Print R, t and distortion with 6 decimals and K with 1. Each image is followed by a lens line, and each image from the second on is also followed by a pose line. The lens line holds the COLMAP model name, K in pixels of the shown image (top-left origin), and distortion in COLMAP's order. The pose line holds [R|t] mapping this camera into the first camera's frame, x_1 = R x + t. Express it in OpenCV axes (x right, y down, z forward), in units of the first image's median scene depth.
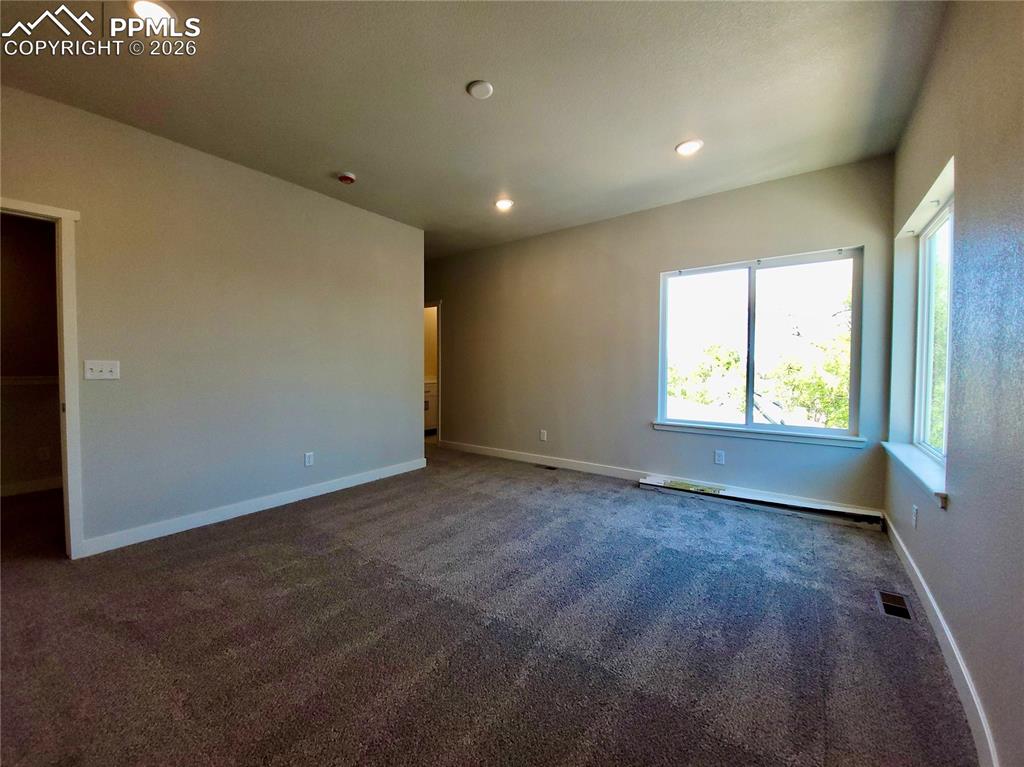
lens RADIAL K [[403.2, 0, 490.8], [0, 403.2, 376.6], [0, 0, 1]] dist [0.001297, -0.006212]
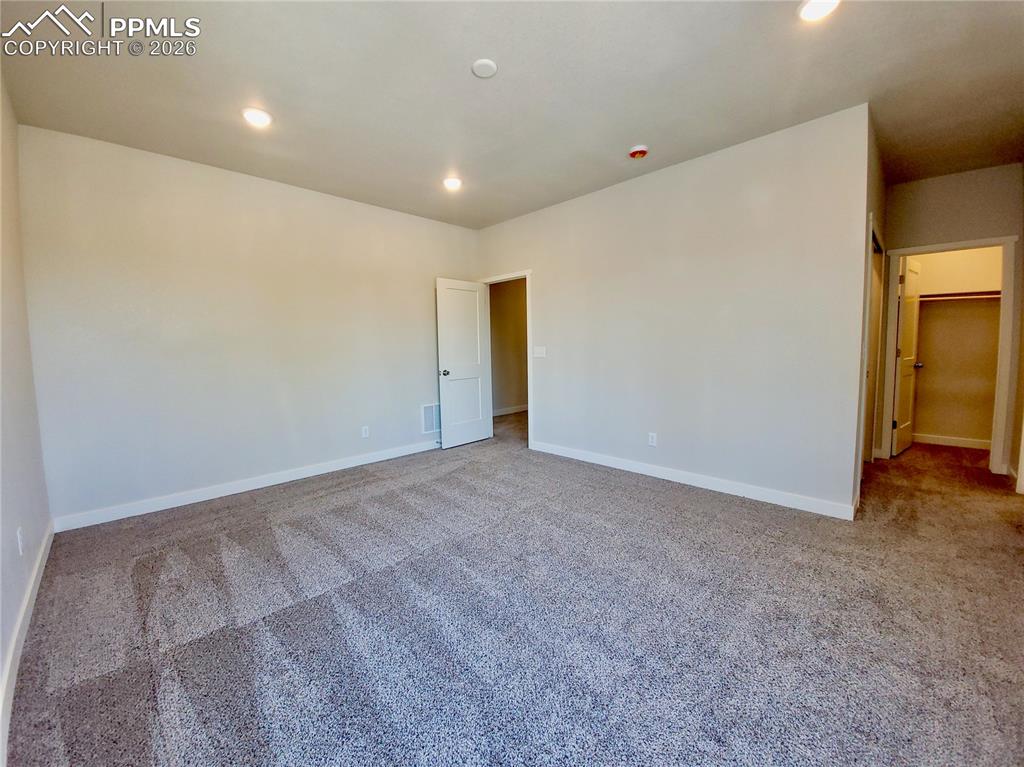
lens RADIAL K [[403.2, 0, 490.8], [0, 403.2, 376.6], [0, 0, 1]] dist [0.001297, -0.006212]
pose [[-0.150958, 0.075142, -0.985680, 0.667253], [-0.007236, 0.996996, 0.077113, -0.035462], [0.988514, 0.018773, -0.149960, 0.802465]]
